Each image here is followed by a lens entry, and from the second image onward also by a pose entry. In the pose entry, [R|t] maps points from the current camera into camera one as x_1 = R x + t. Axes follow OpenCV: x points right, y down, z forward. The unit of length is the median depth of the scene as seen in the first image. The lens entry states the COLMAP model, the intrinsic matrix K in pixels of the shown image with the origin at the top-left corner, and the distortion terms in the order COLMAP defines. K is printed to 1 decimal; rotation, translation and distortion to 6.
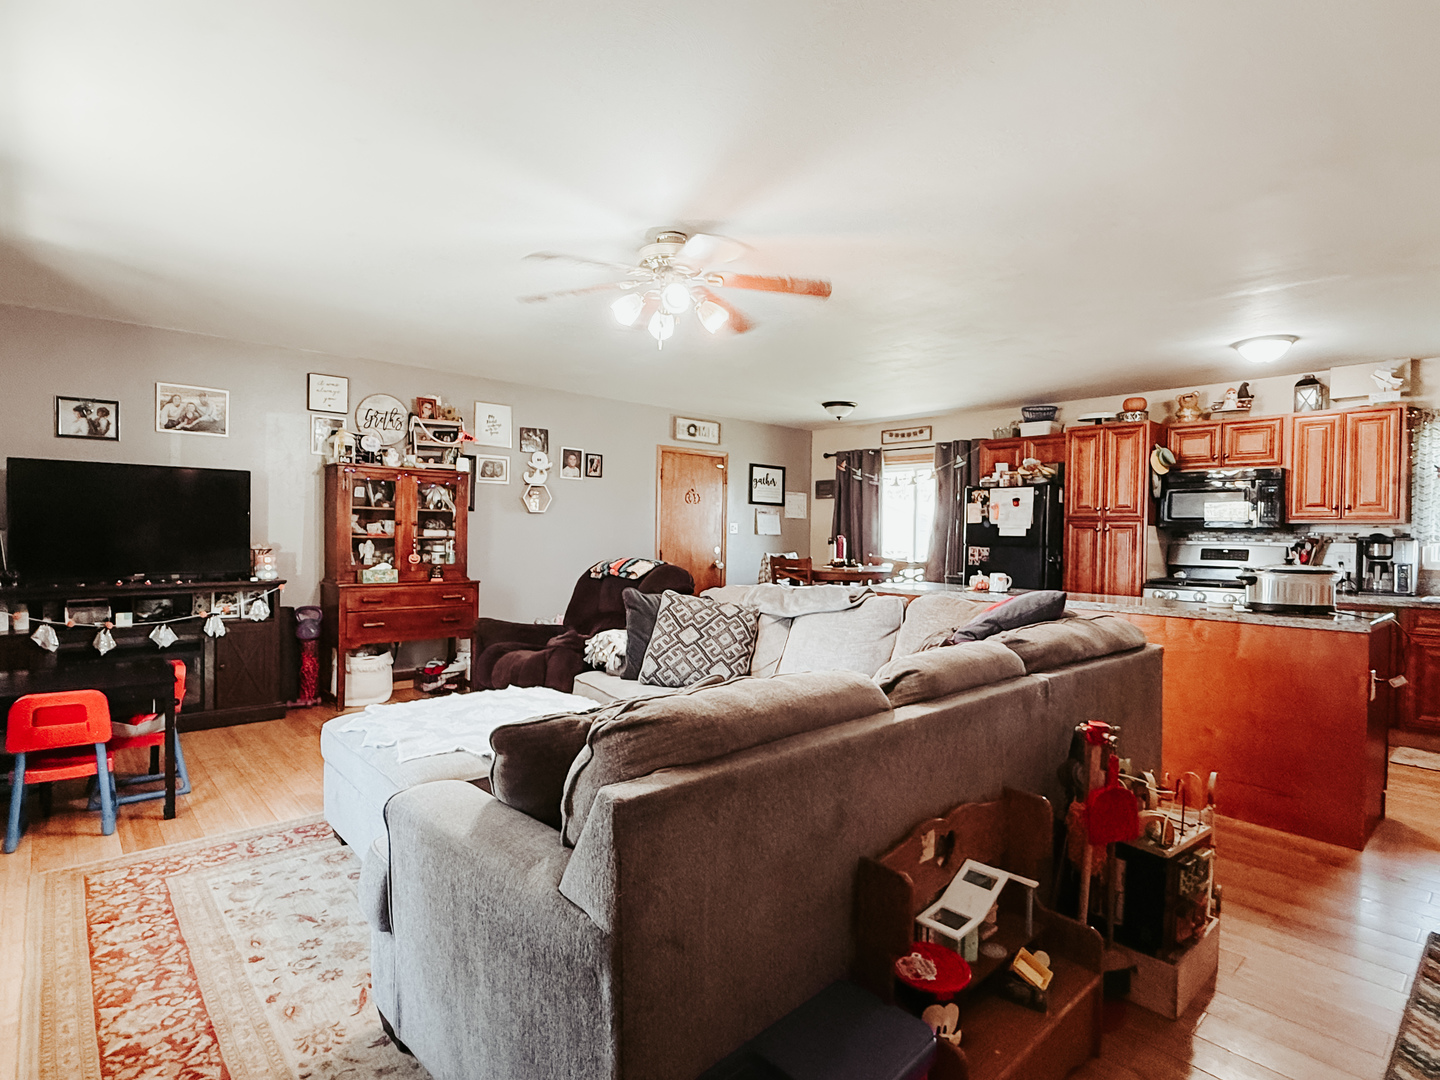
lens RADIAL K [[743.0, 0, 720.2], [0, 743.0, 541.4], [0, 0, 1]] dist [0.003831, -0.000018]
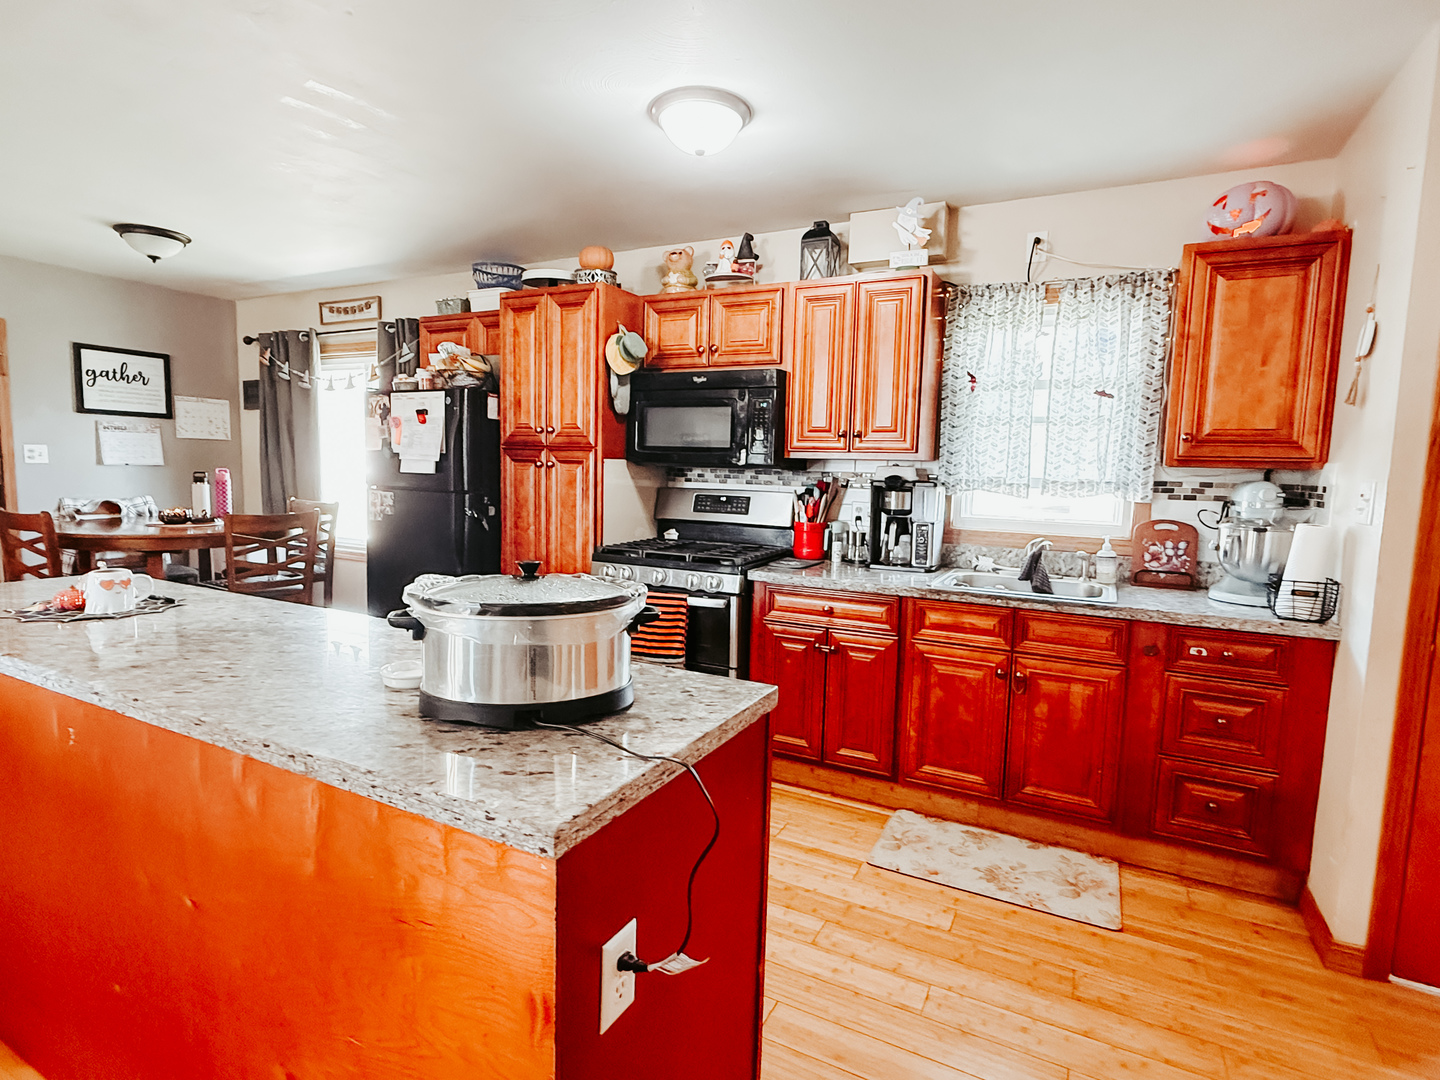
lens RADIAL K [[743.0, 0, 711.1], [0, 743.0, 540.5], [0, 0, 1]] dist [0.003831, -0.000018]
pose [[0.937209, -0.028274, 0.347621, 0.448347], [-0.005733, 0.995325, 0.096412, -0.013927], [-0.348722, -0.092352, 0.932665, 0.395275]]
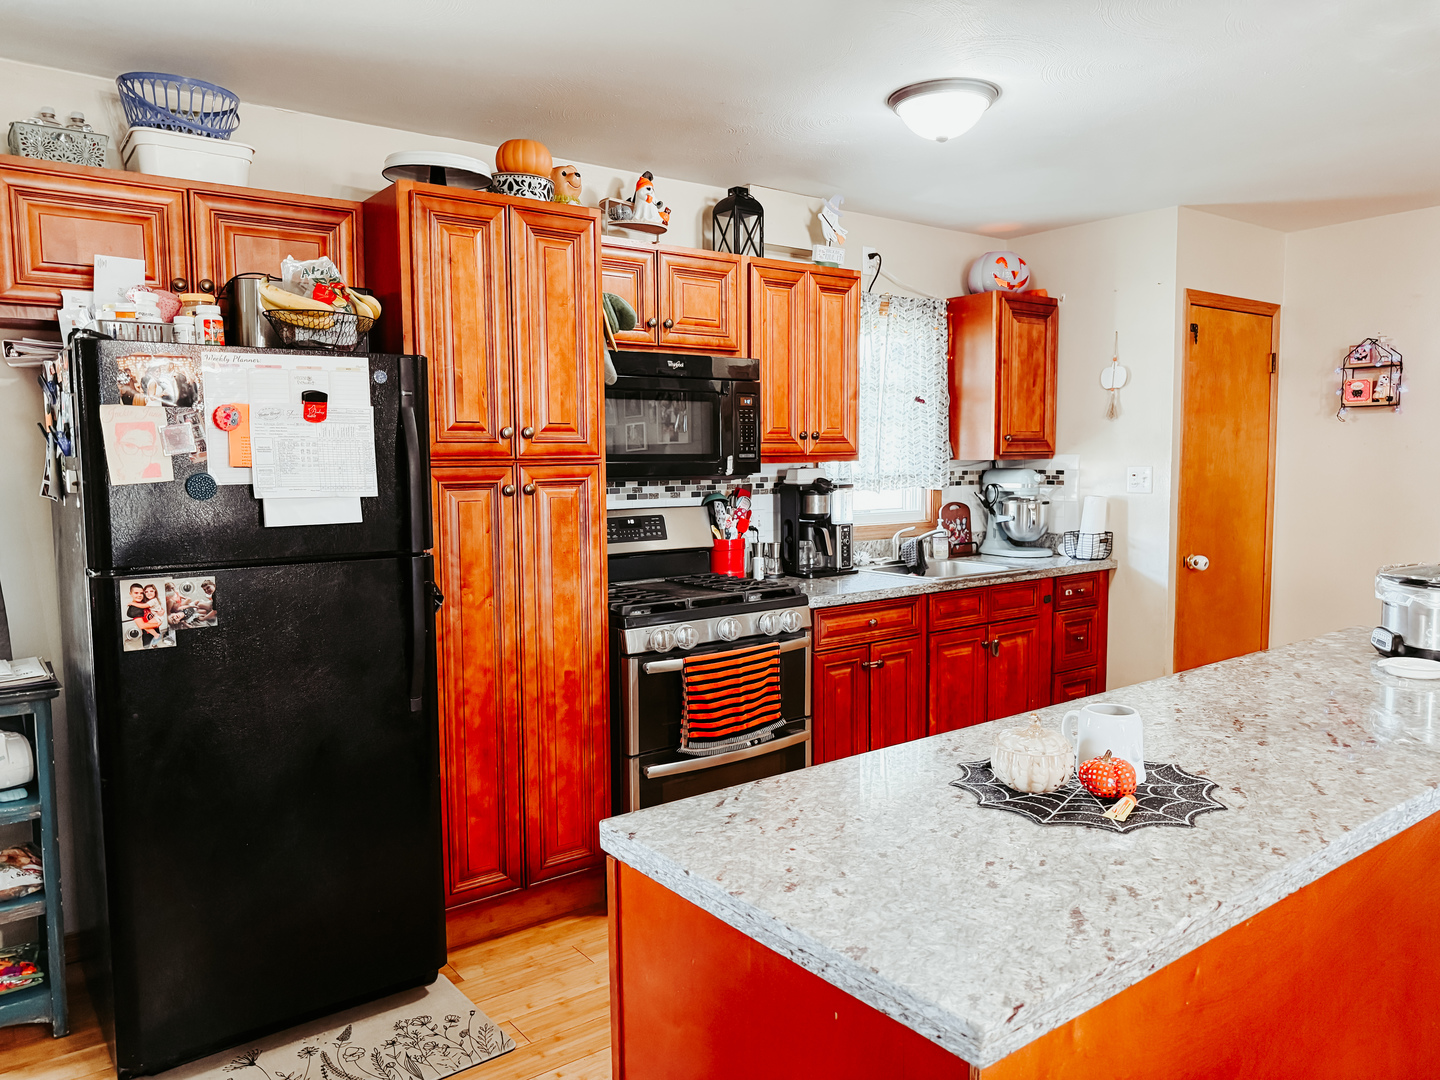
lens RADIAL K [[1025.4, 0, 717.0], [0, 1025.4, 541.7], [0, 0, 1]] dist [0.004642, -0.011767]
pose [[0.089181, -0.103125, 0.990662, 0.020066], [0.023569, 0.994566, 0.101409, -0.041283], [-0.995737, 0.014306, 0.091127, 0.898768]]
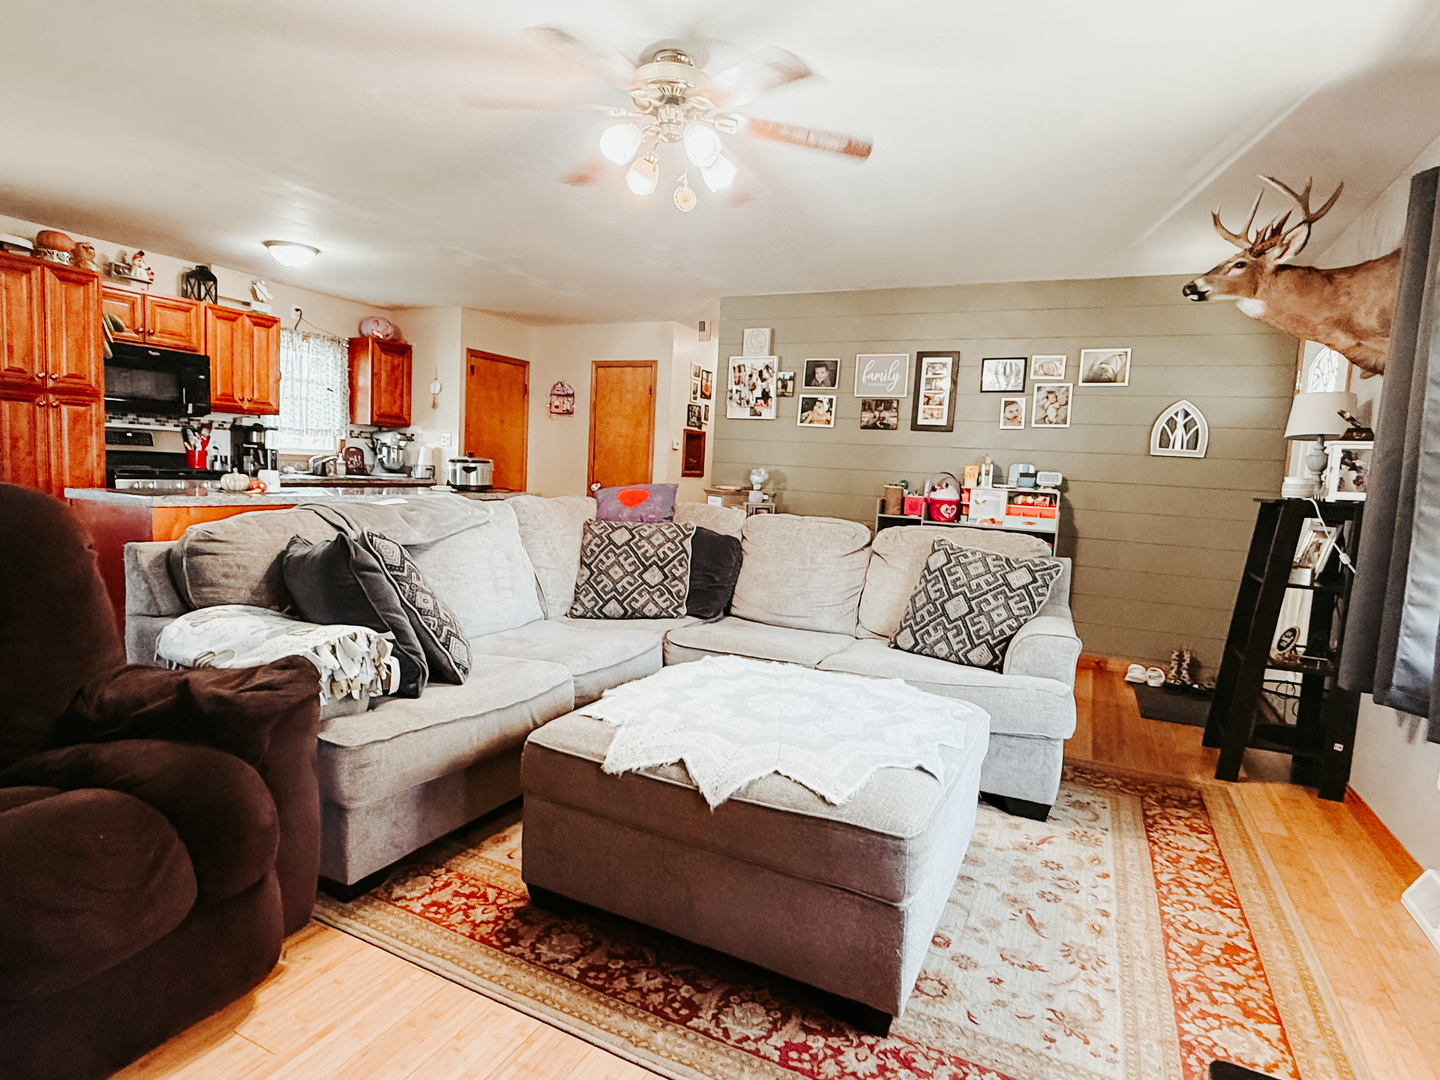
lens RADIAL K [[785.1, 0, 716.3], [0, 785.1, 539.3], [0, 0, 1]] dist [0.000008, -0.003791]
pose [[-0.376450, -0.119972, 0.918636, -0.502181], [-0.045045, 0.992777, 0.111196, 0.001020], [-0.925341, 0.000480, -0.379135, 0.710232]]
